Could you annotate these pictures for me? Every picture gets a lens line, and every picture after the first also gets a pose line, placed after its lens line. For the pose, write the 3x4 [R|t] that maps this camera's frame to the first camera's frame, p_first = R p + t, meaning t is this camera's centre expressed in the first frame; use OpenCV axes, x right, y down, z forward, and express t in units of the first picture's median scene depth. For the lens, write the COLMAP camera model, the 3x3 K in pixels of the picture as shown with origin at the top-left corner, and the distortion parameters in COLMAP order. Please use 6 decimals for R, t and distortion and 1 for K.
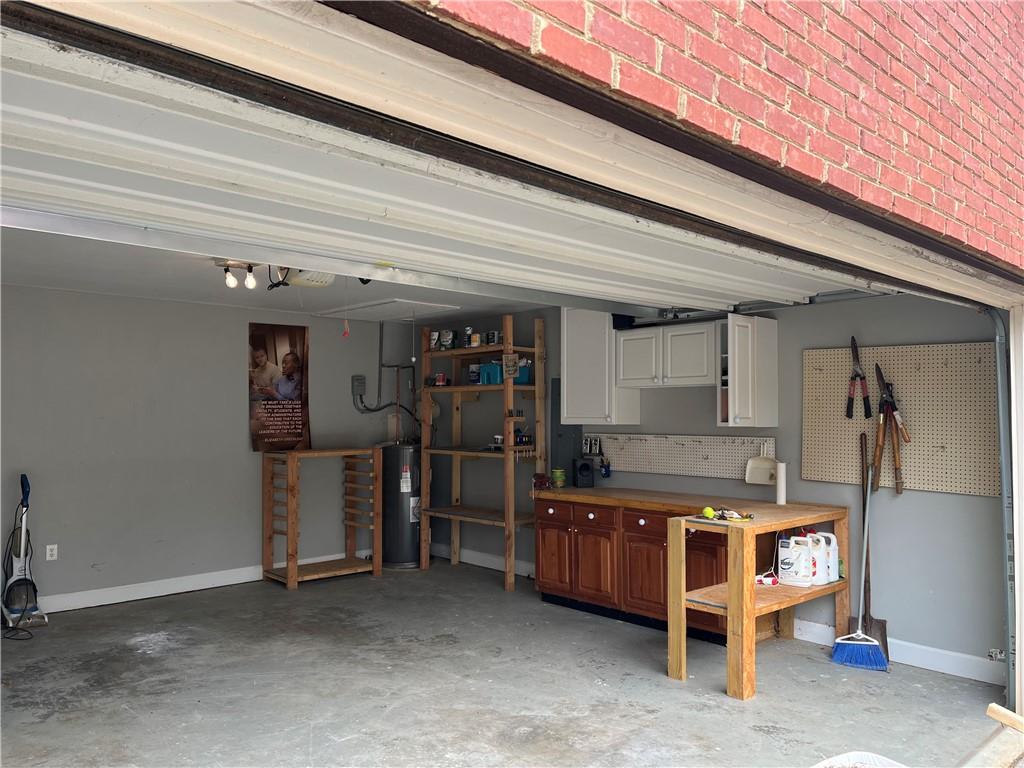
lens RADIAL K [[771.7, 0, 512.4], [0, 771.7, 388.0], [0, 0, 1]] dist [0.062678, -0.063232]
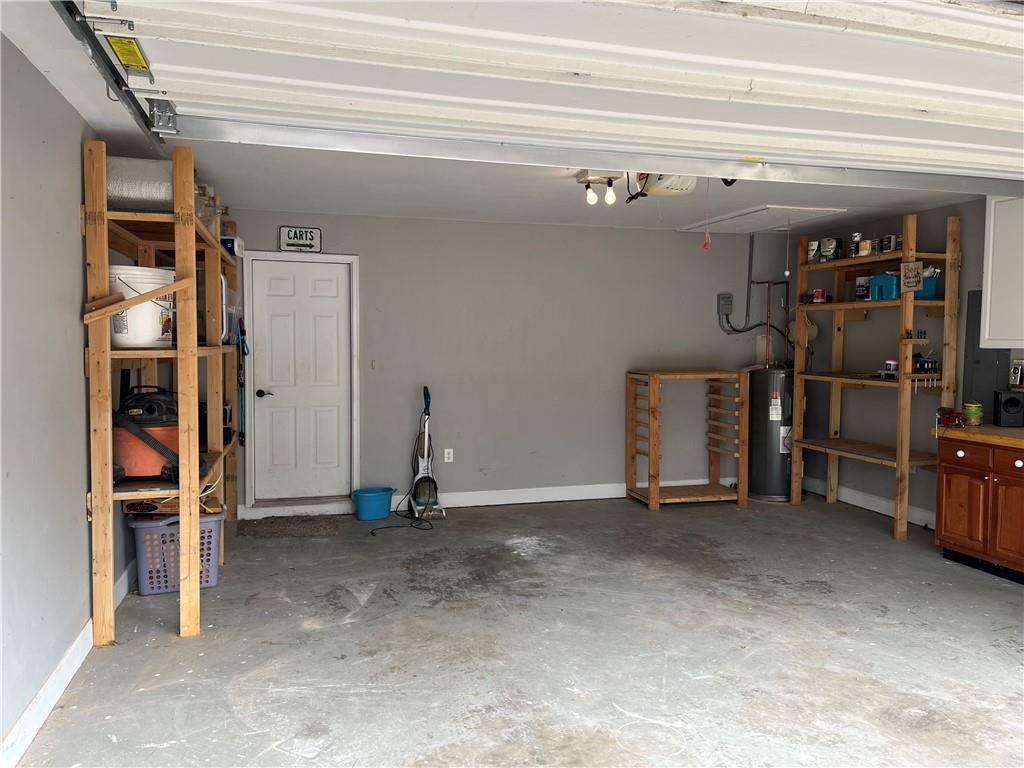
lens RADIAL K [[771.7, 0, 514.1], [0, 771.7, 388.2], [0, 0, 1]] dist [0.062678, -0.063232]
pose [[0.893015, 0.033989, -0.448742, -0.003294], [0.011419, 0.995111, 0.098097, 0.004356], [0.449882, -0.092726, 0.888261, 0.070927]]
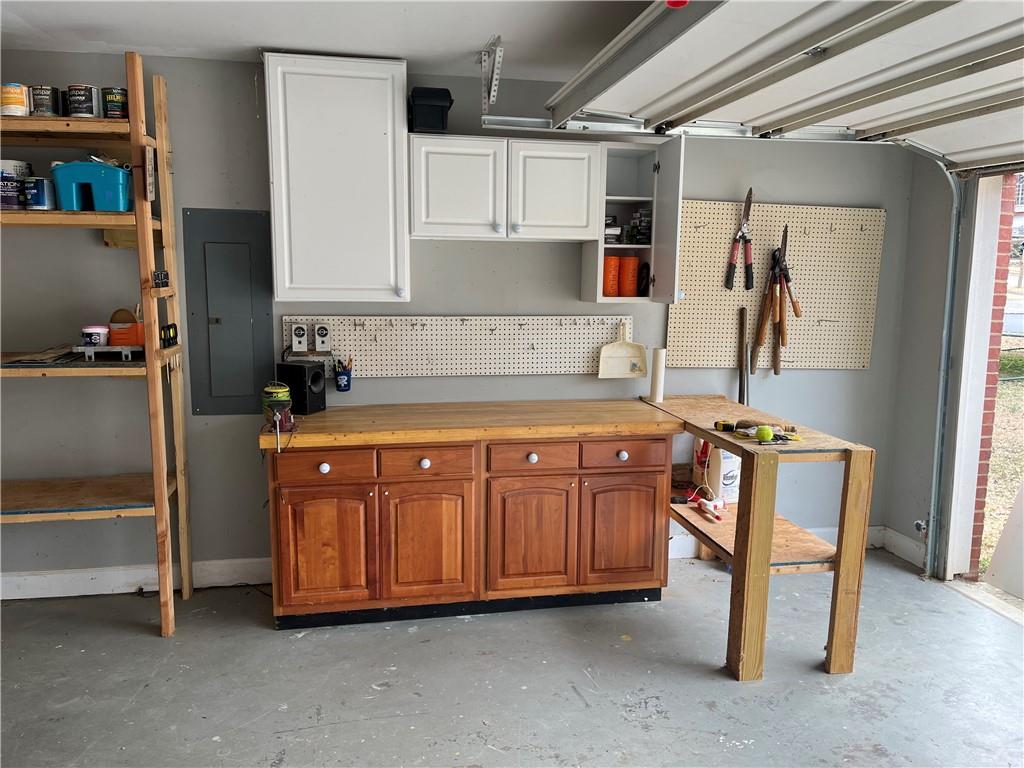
lens RADIAL K [[771.7, 0, 515.0], [0, 771.7, 389.9], [0, 0, 1]] dist [0.062678, -0.063232]
pose [[0.523511, -0.123658, 0.842997, -0.403469], [-0.040506, 0.984681, 0.169597, 0.013287], [-0.851055, -0.122932, 0.510483, 0.776342]]
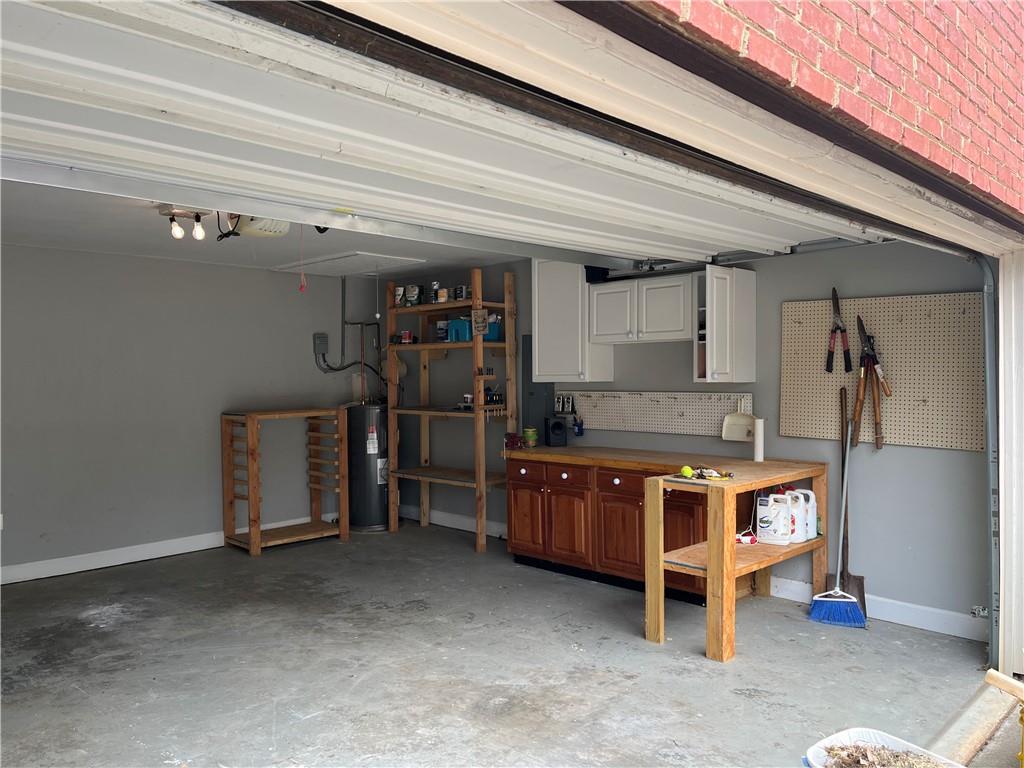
lens RADIAL K [[771.7, 0, 513.6], [0, 771.7, 383.5], [0, 0, 1]] dist [0.062678, -0.063232]
pose [[0.999016, -0.010879, 0.042993, -0.003153], [0.008759, 0.998750, 0.049204, 0.001314], [-0.043475, -0.048779, 0.997863, 0.047414]]
